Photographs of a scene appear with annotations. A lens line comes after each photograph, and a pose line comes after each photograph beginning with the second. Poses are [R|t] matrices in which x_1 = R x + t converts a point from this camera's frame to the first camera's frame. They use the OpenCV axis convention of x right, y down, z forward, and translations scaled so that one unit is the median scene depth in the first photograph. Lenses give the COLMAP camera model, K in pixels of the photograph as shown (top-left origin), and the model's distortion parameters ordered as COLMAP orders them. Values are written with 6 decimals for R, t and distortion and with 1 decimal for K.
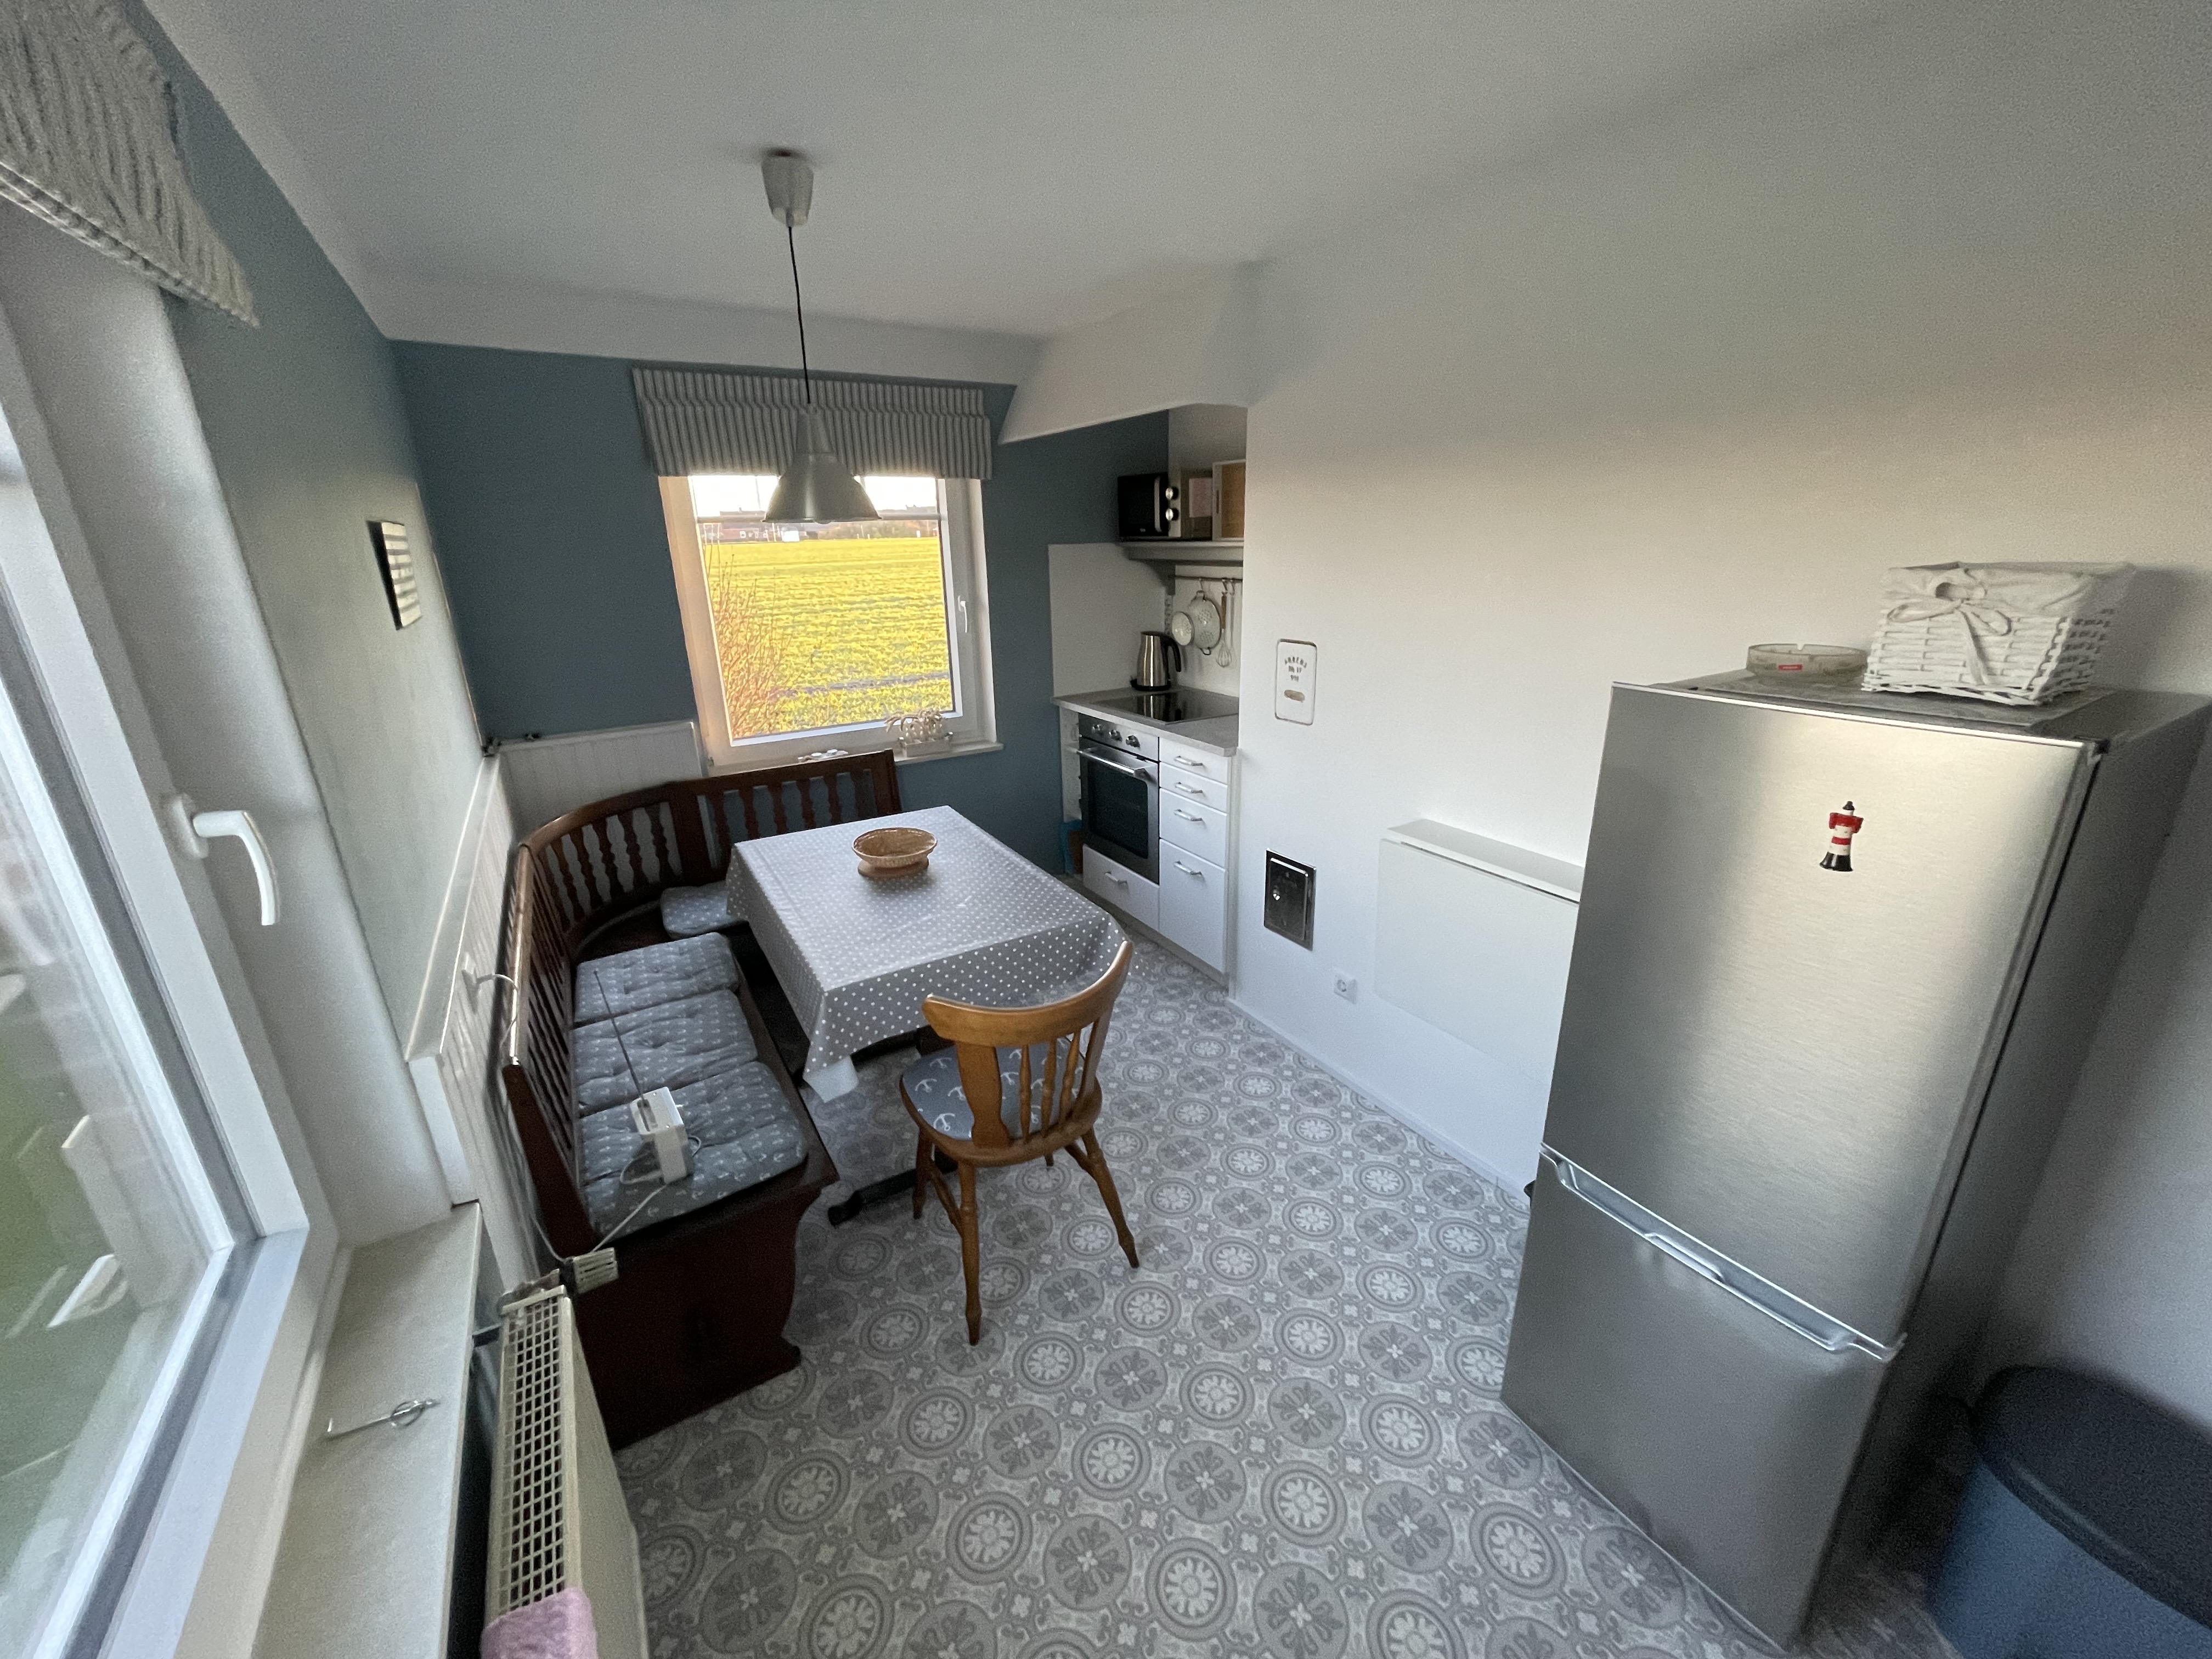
lens RADIAL K [[889.6, 0, 1106.0], [0, 889.6, 829.5], [0, 0, 1]] dist [-0.003013, 0.000005]
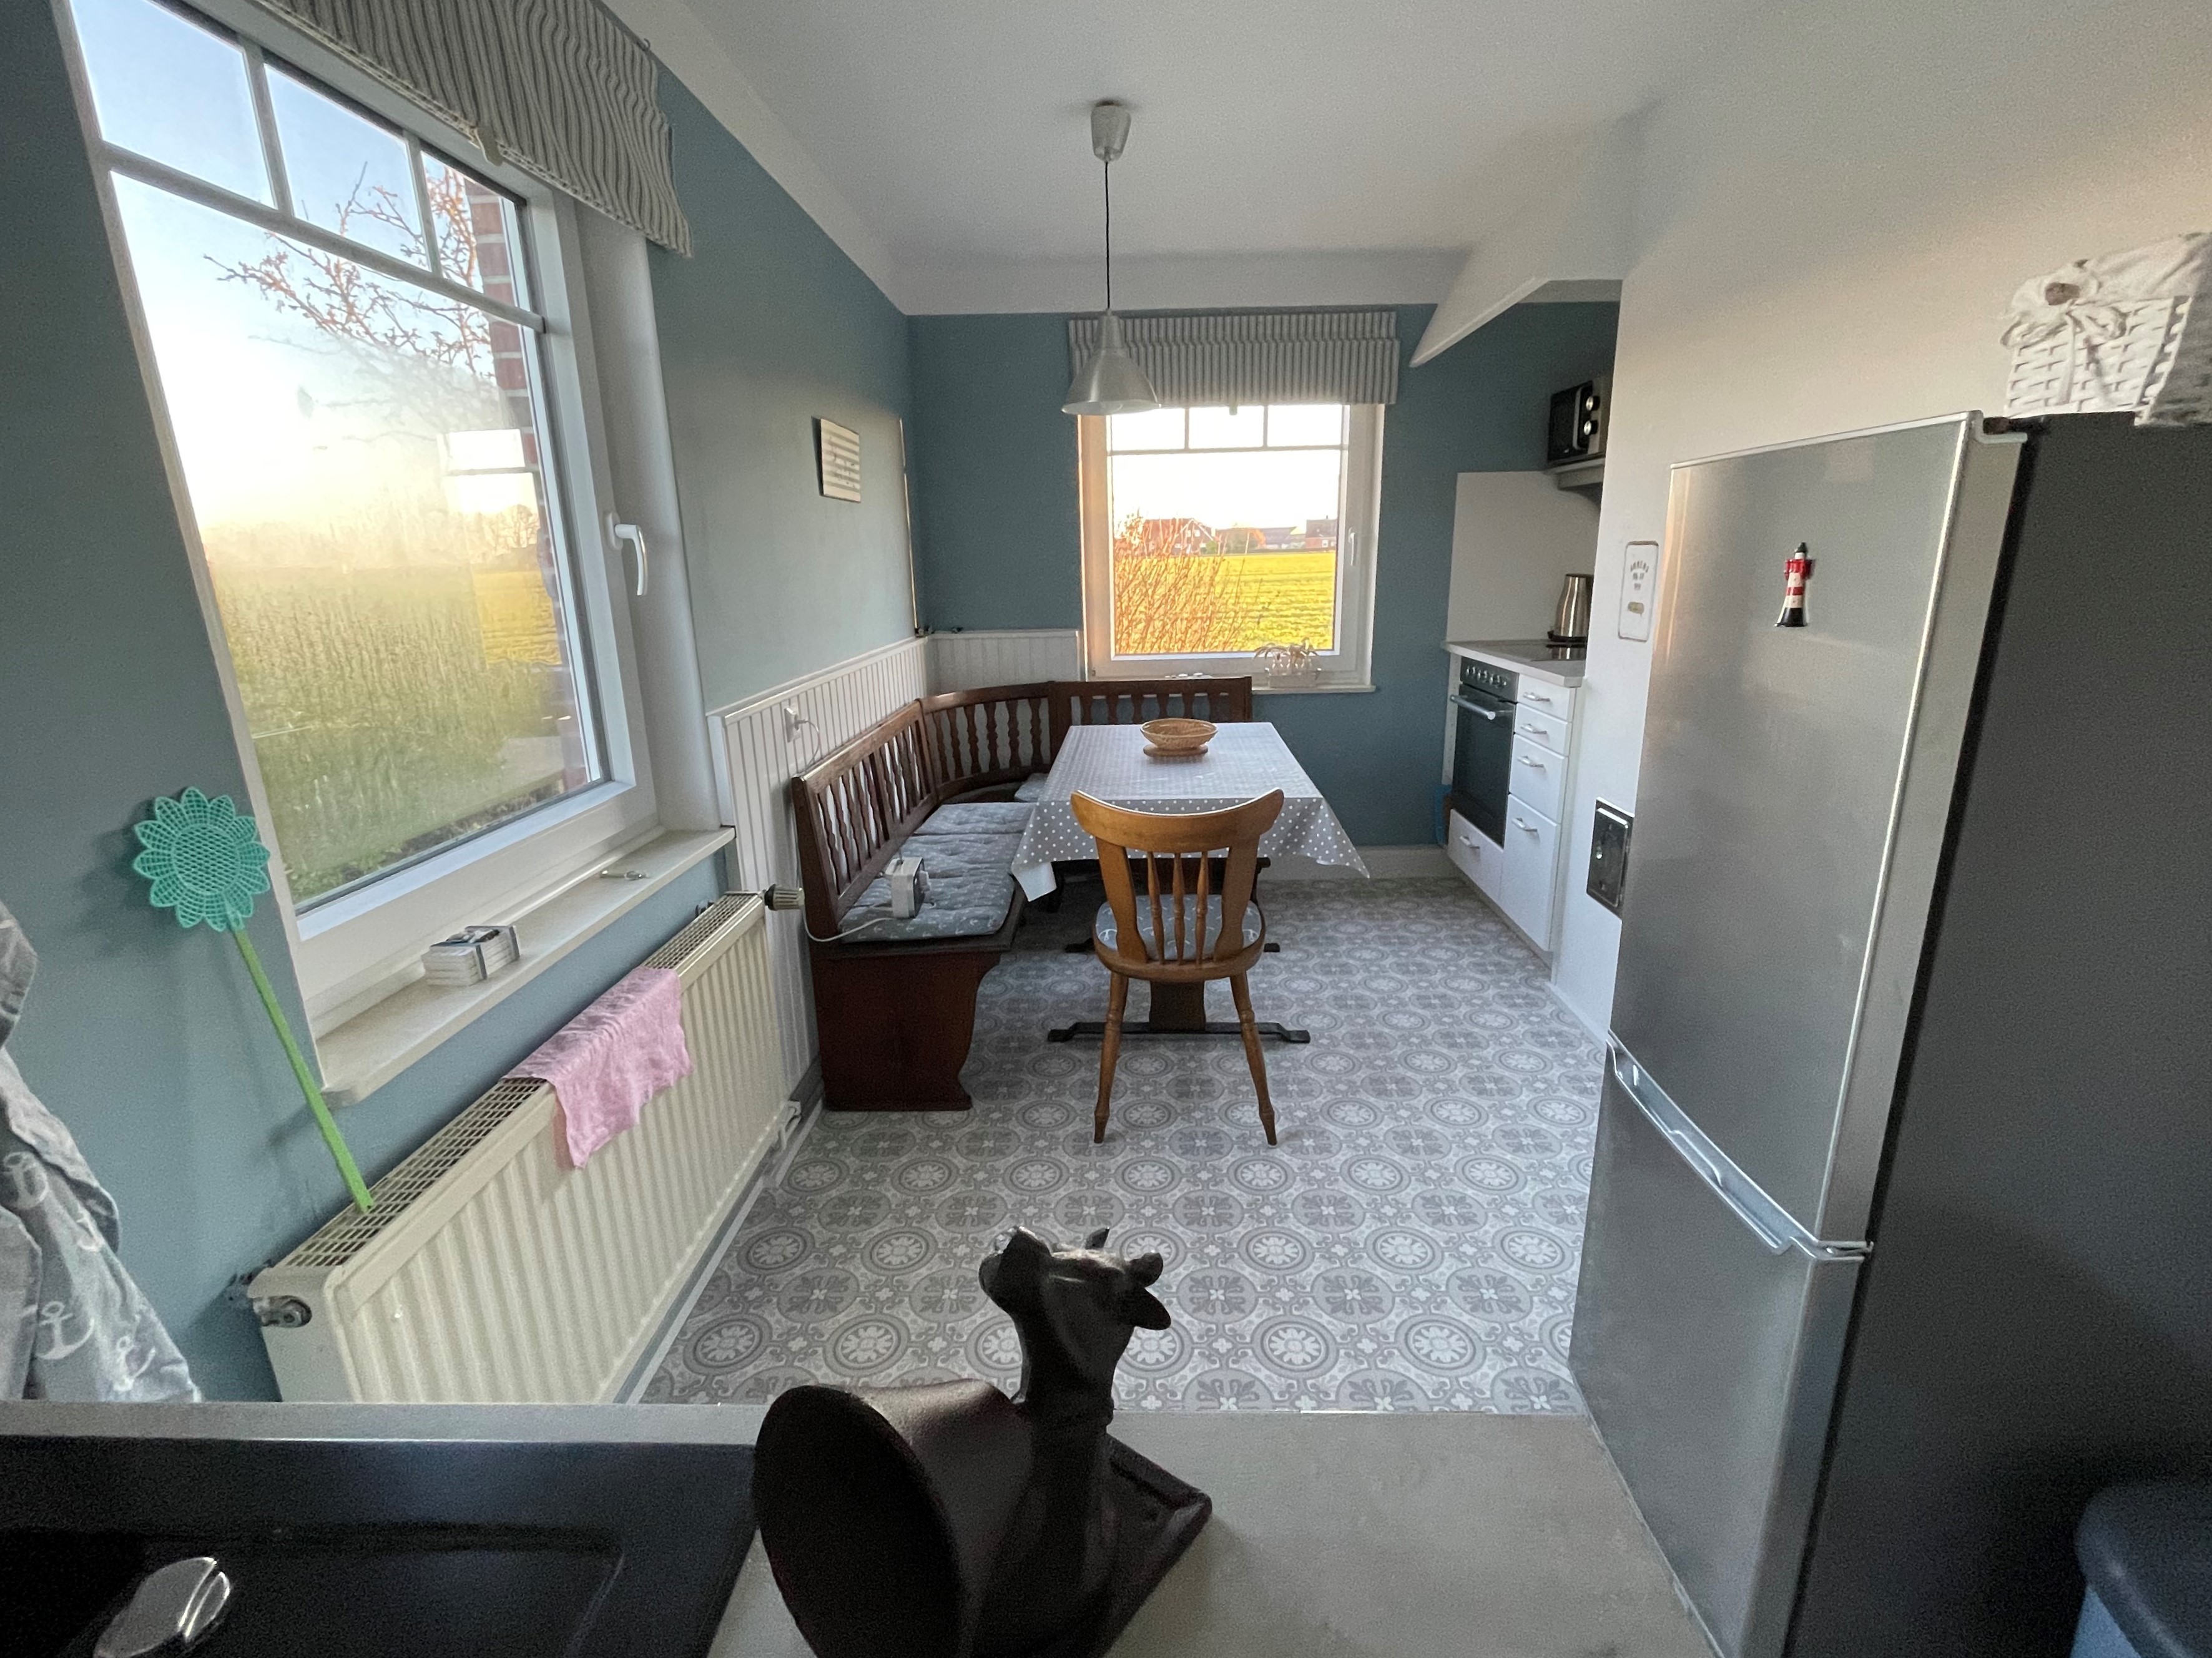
lens RADIAL K [[1018.5, 0, 1106.0], [0, 1018.5, 829.0], [0, 0, 1]] dist [-0.003146, -0.000330]
pose [[0.836199, 0.145603, -0.528745, 0.317855], [-0.171454, 0.985192, 0.000146, 0.135774], [0.520936, 0.090533, 0.848781, -0.059775]]
